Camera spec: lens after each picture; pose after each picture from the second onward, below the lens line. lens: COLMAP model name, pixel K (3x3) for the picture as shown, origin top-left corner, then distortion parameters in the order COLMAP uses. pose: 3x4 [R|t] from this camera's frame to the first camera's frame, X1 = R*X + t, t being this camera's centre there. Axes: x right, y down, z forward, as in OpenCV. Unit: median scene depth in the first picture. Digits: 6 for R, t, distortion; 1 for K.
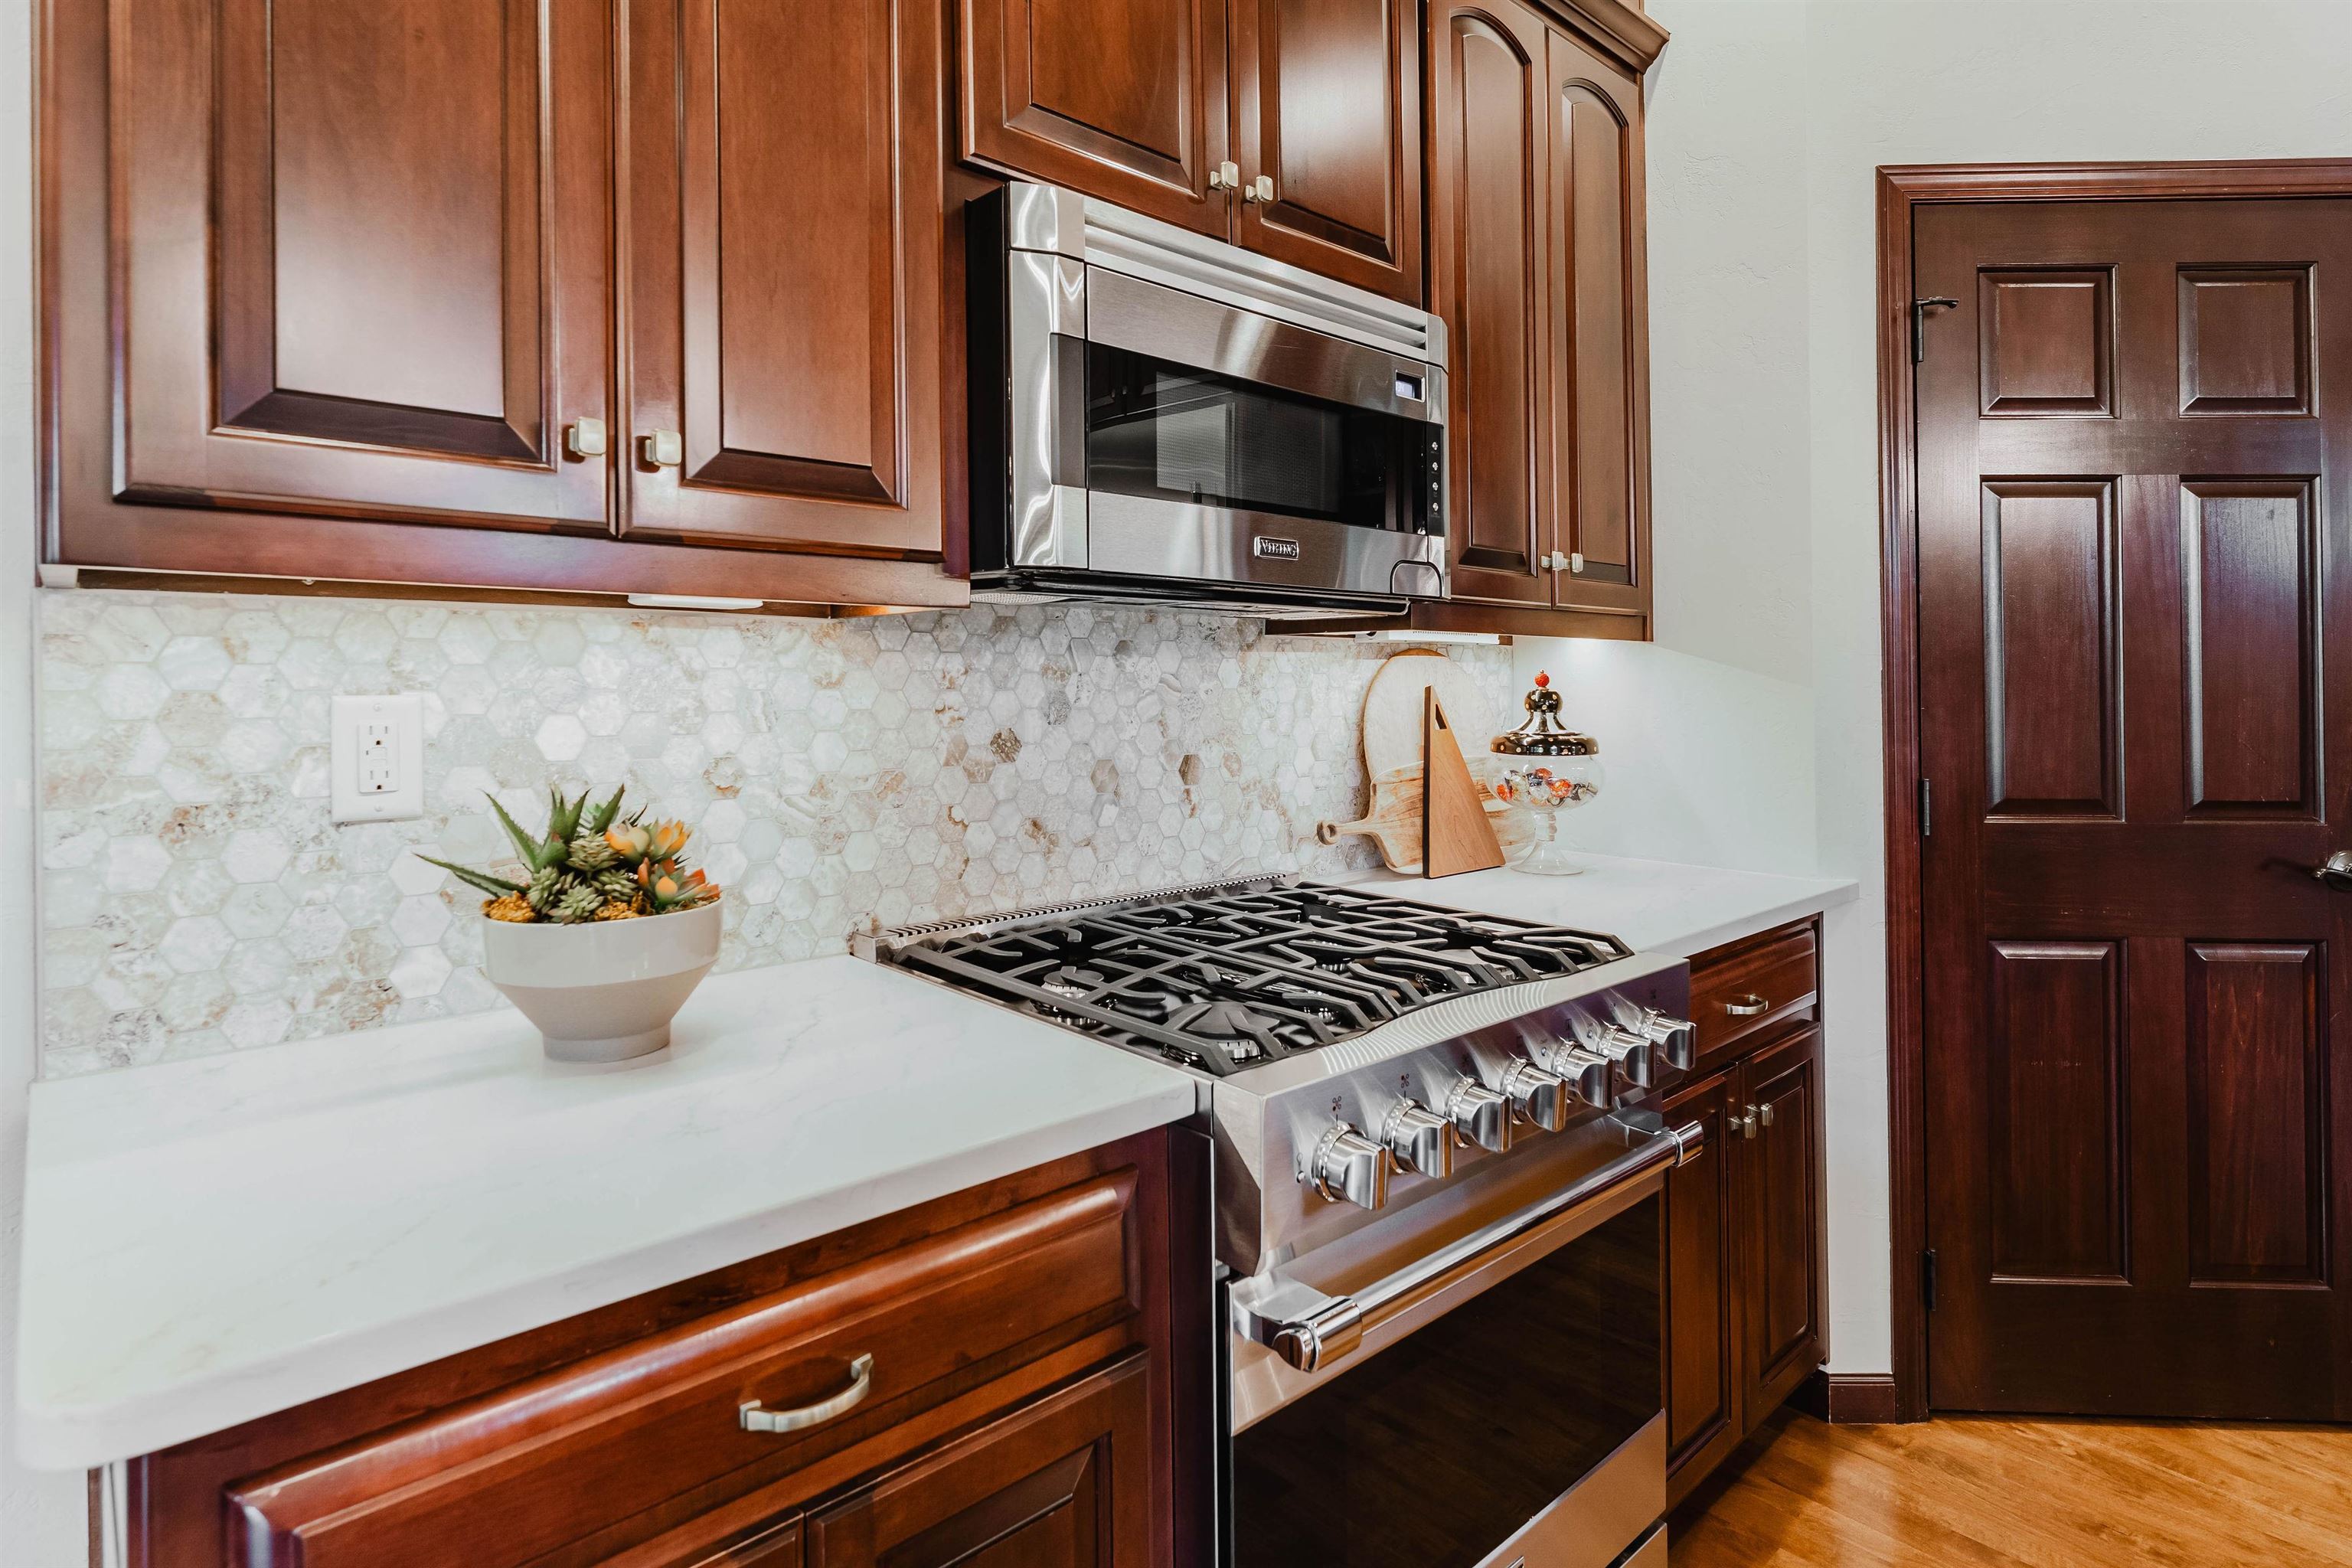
lens RADIAL K [[1220.0, 0, 1167.5], [0, 1220.0, 685.6], [0, 0, 1]] dist [-0.001573, 0.001296]
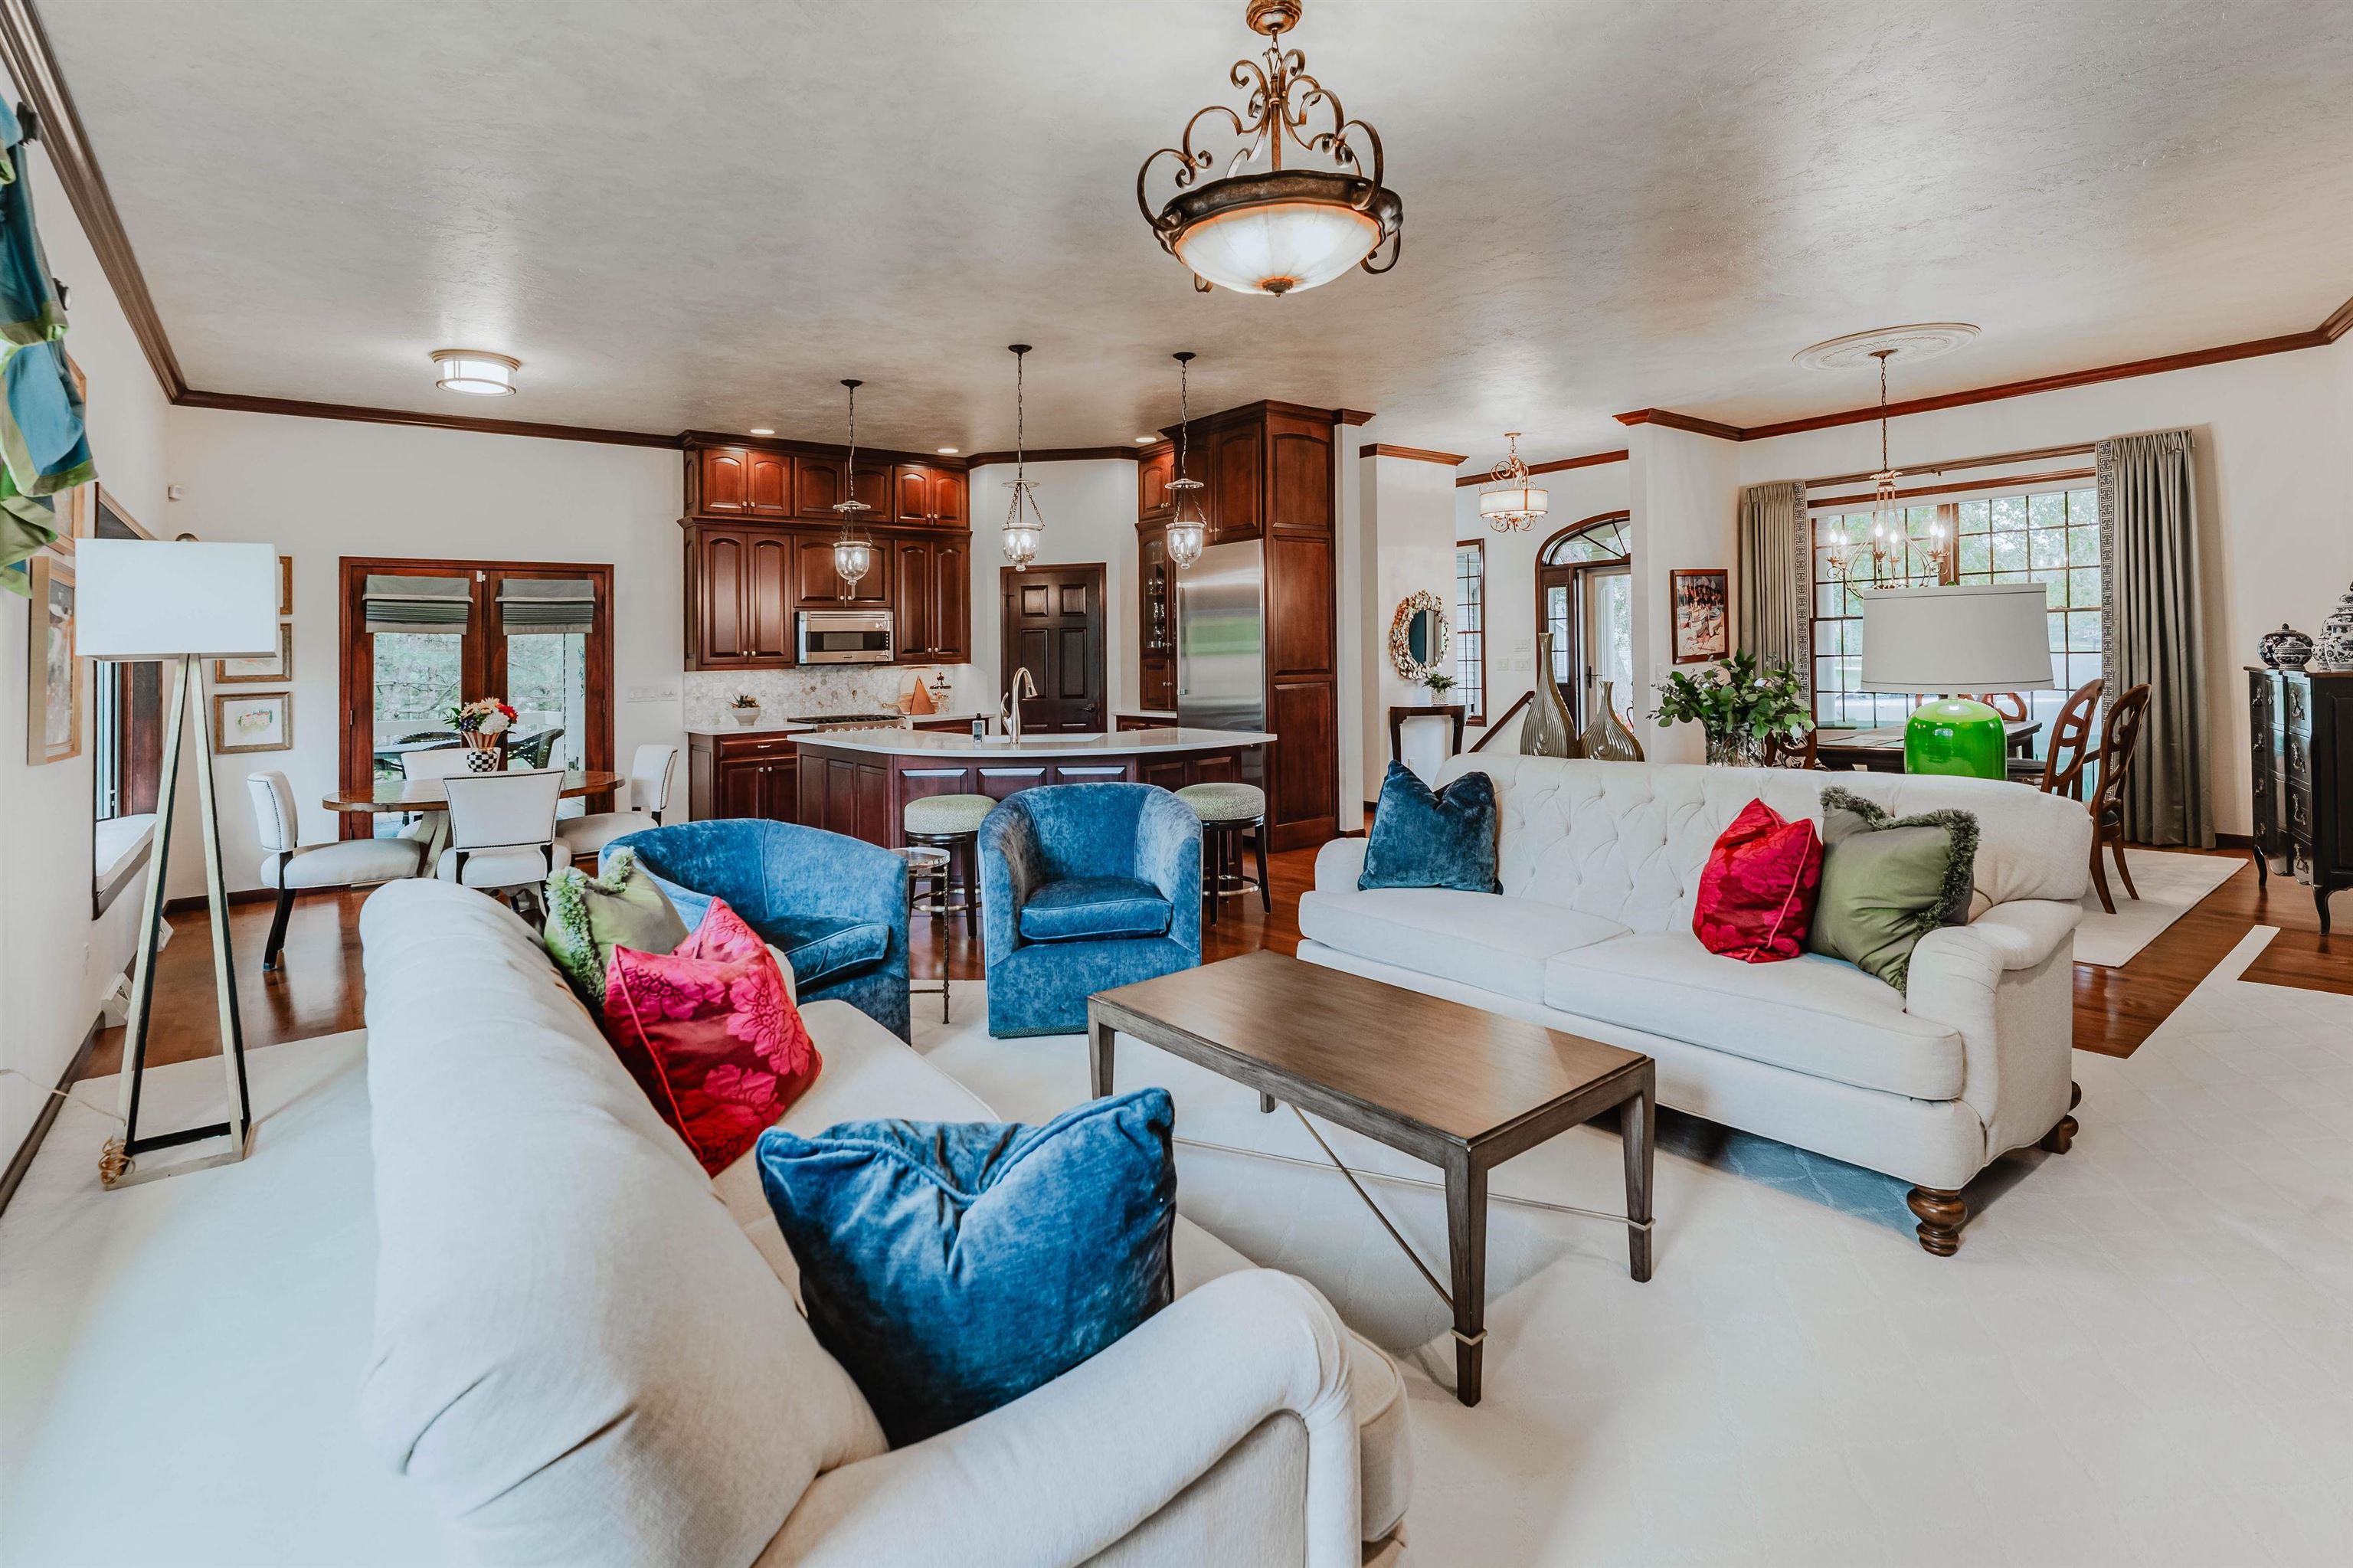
lens RADIAL K [[1087.6, 0, 1163.5], [0, 1087.6, 596.9], [0, 0, 1]] dist [-0.000734, -0.000246]
pose [[0.997463, -0.029840, -0.064628, 1.605878], [0.026186, 0.998050, -0.056659, -0.043054], [0.066193, 0.054823, 0.996300, -3.482788]]
